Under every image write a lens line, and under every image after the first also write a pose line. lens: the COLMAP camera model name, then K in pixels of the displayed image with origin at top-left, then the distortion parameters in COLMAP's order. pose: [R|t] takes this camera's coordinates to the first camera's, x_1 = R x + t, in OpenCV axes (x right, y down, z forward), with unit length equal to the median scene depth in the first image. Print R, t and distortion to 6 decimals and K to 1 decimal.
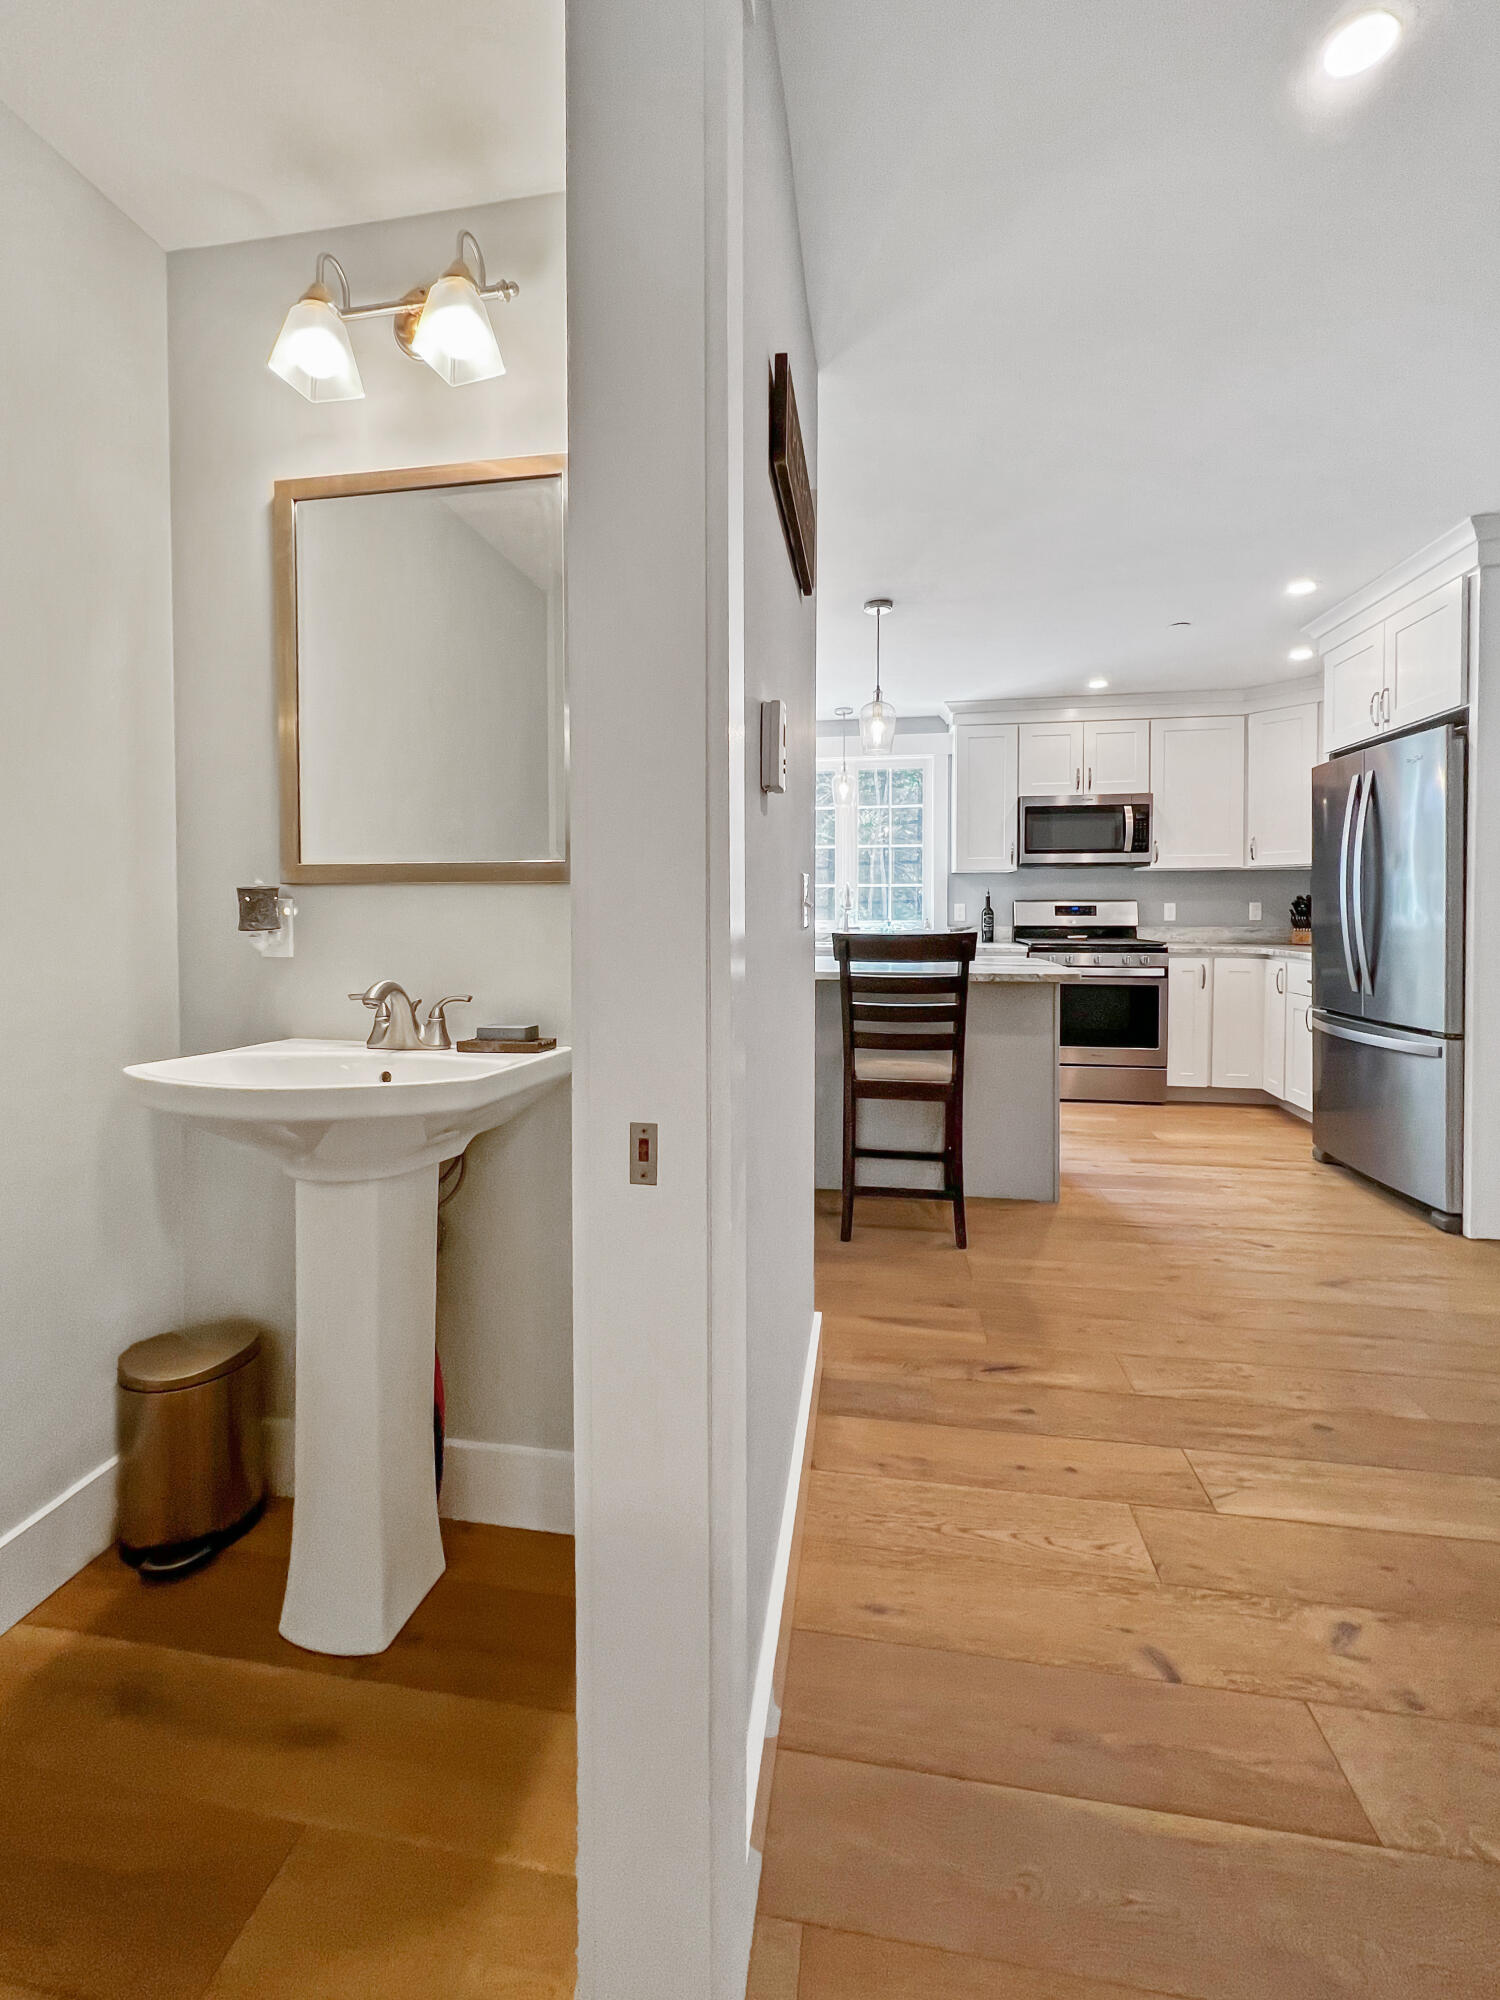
lens RADIAL K [[838.9, 0, 755.2], [0, 838.9, 917.0], [0, 0, 1]] dist [-0.005698, 0.001495]
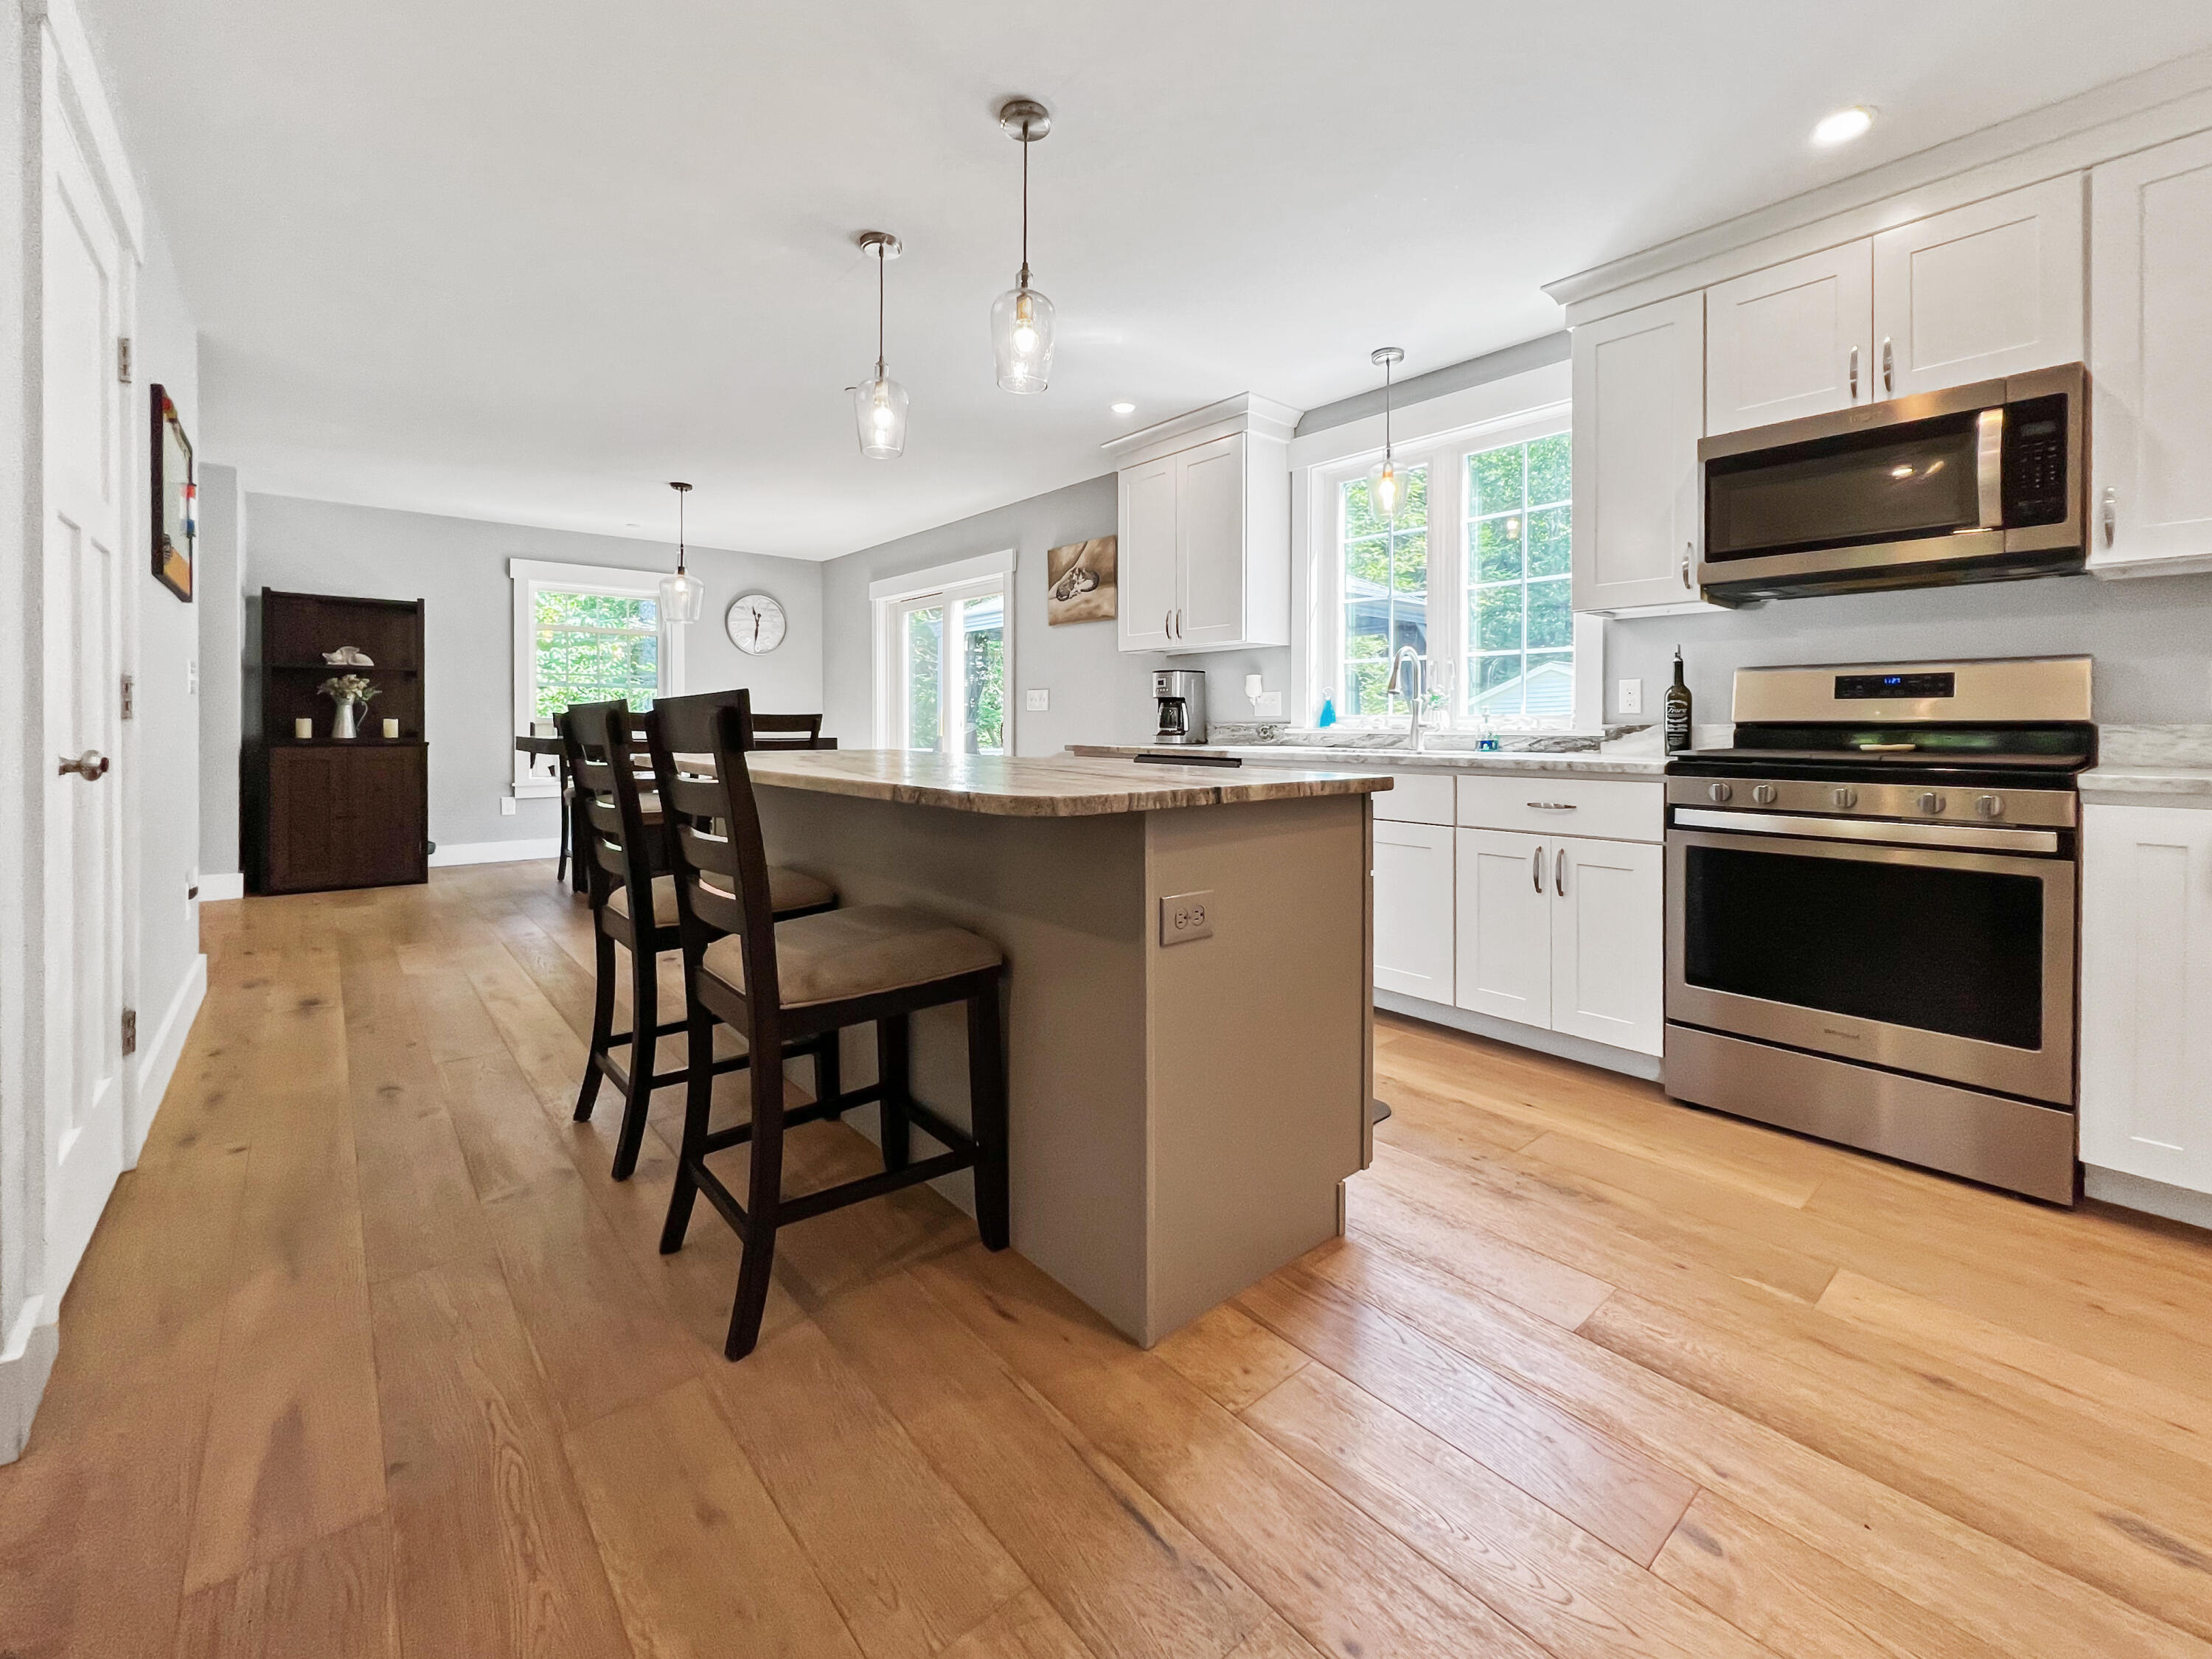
lens RADIAL K [[927.8, 0, 1122.9], [0, 927.8, 731.9], [0, 0, 1]] dist [-0.005698, 0.001495]
pose [[0.759586, 0.008132, -0.650356, 0.480481], [-0.010822, 0.999941, -0.000136, 0.024474], [0.650316, 0.007141, 0.759630, 0.472316]]
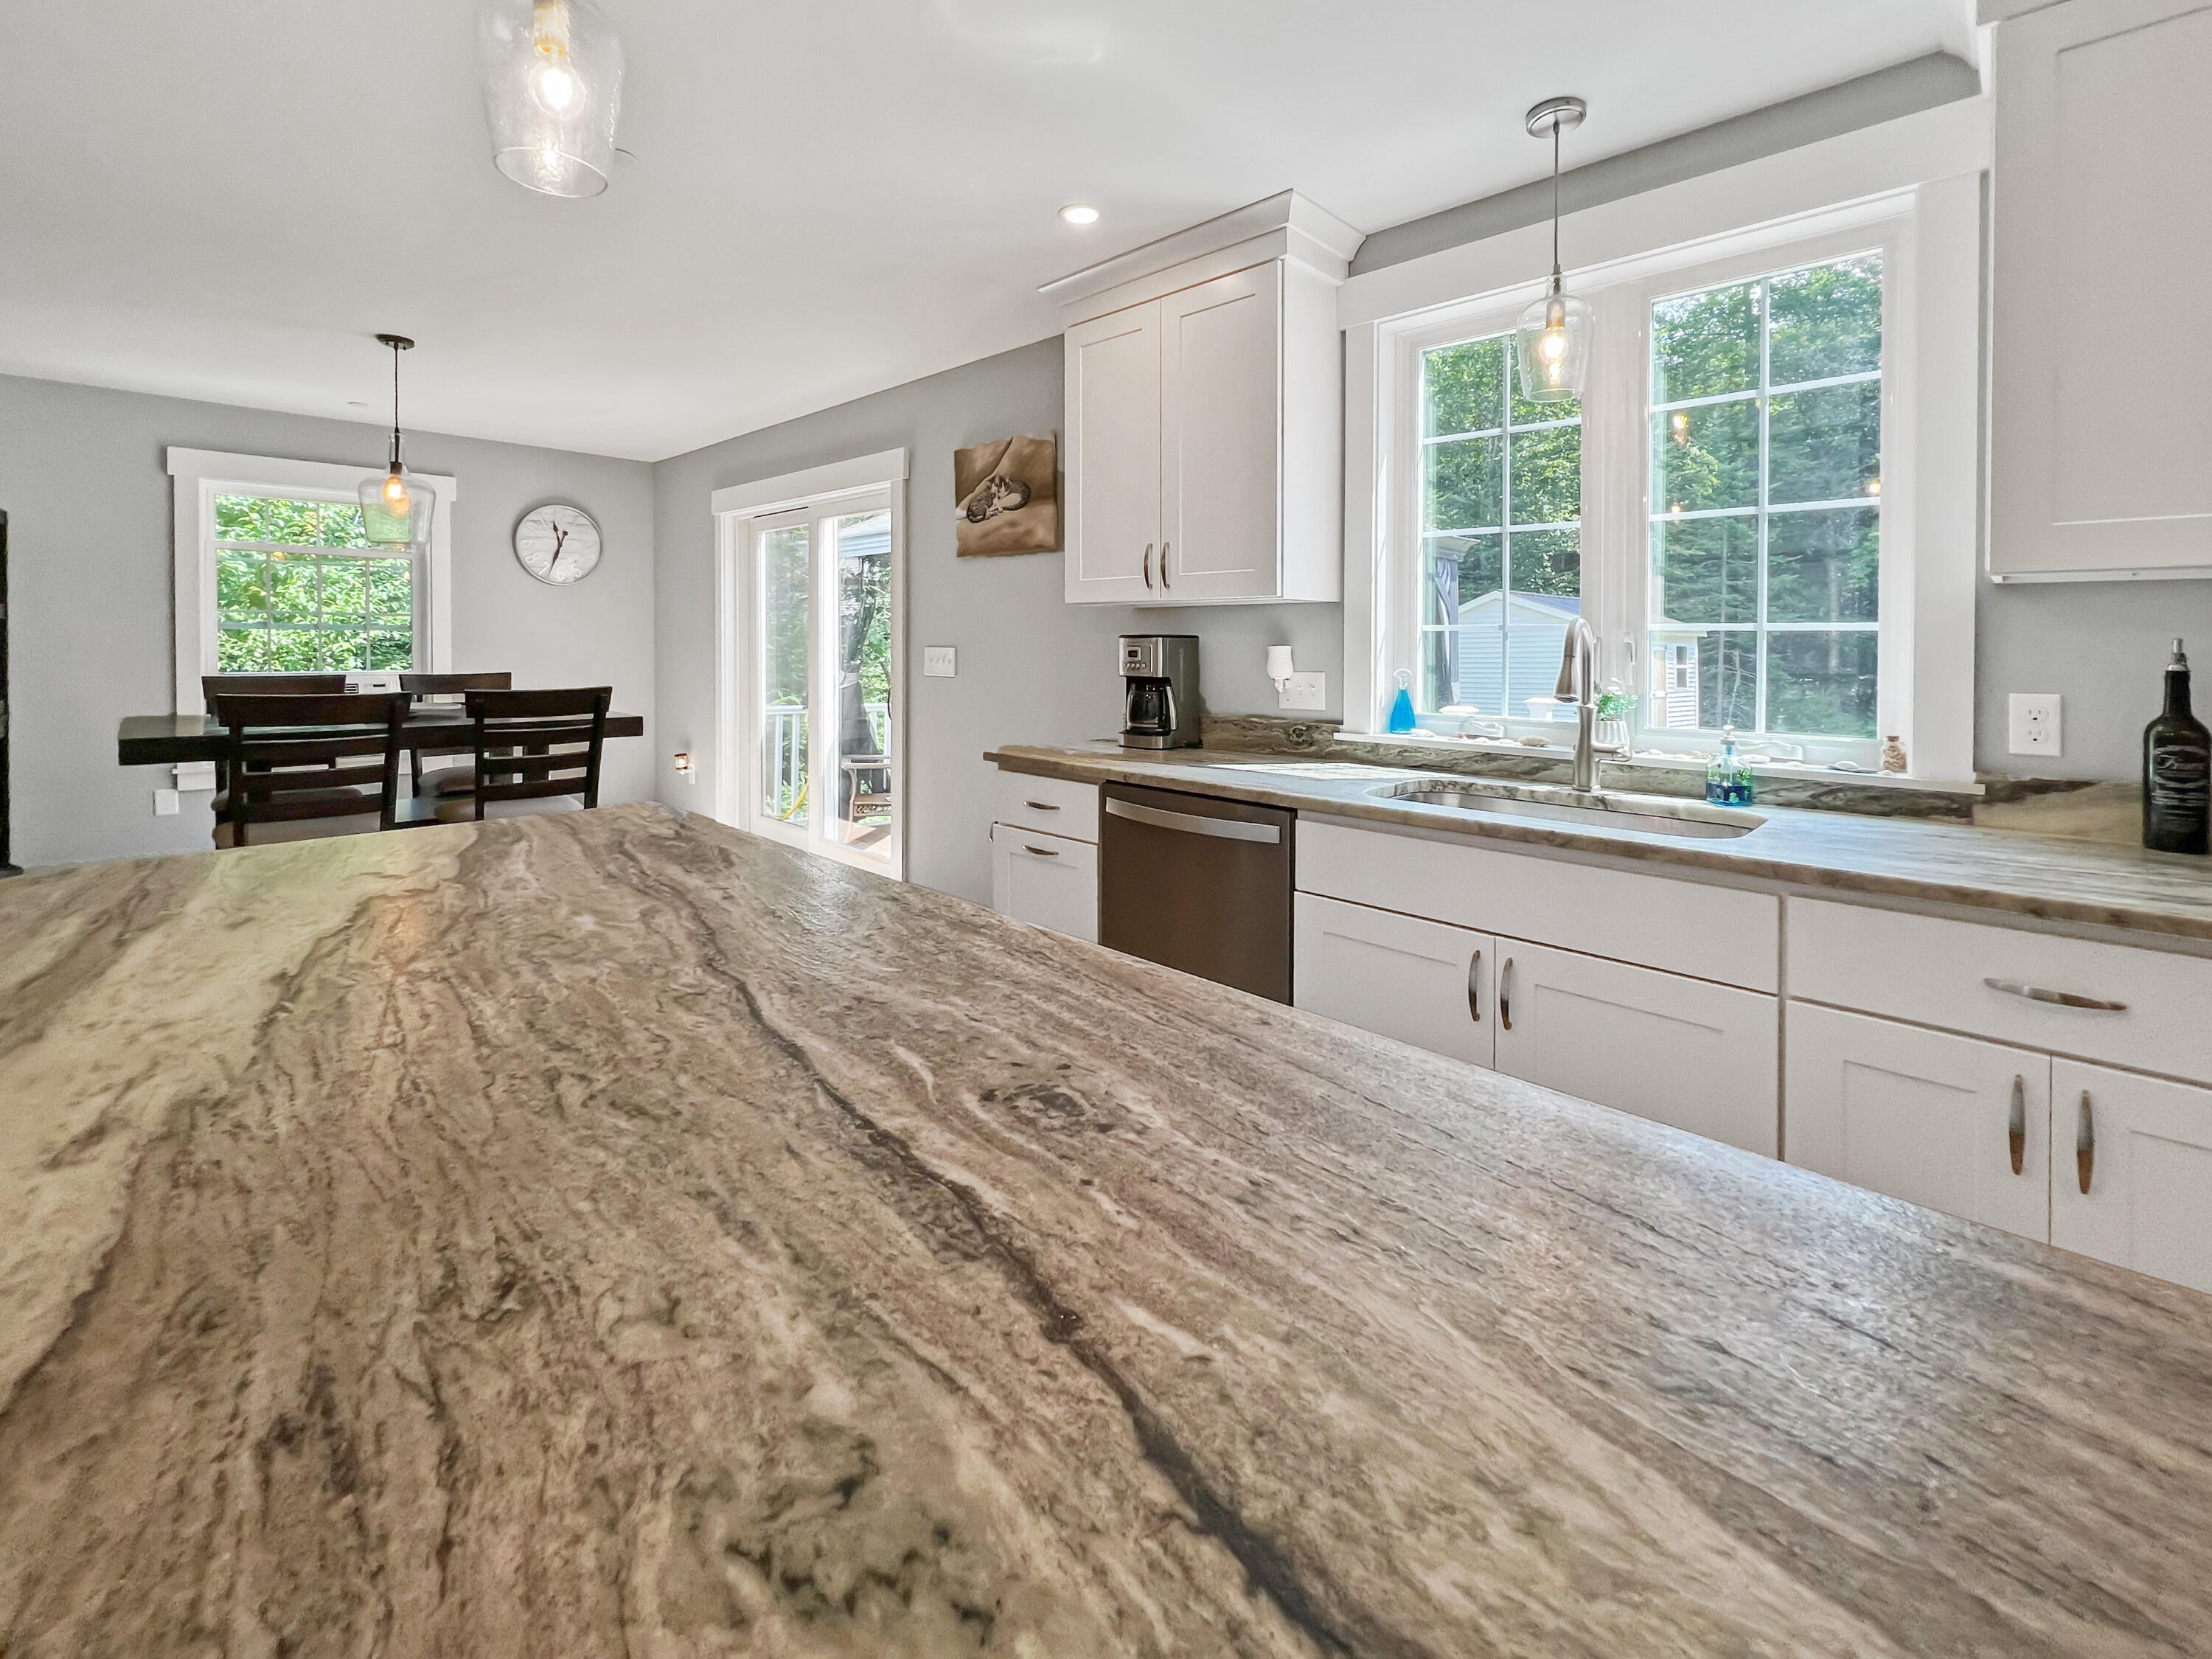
lens RADIAL K [[927.8, 0, 1114.9], [0, 927.8, 648.7], [0, 0, 1]] dist [-0.005698, 0.001495]
pose [[0.818989, 0.011997, -0.573684, 0.216108], [-0.012711, 0.999915, 0.002764, -0.036183], [0.573668, 0.005028, 0.819072, 0.725566]]
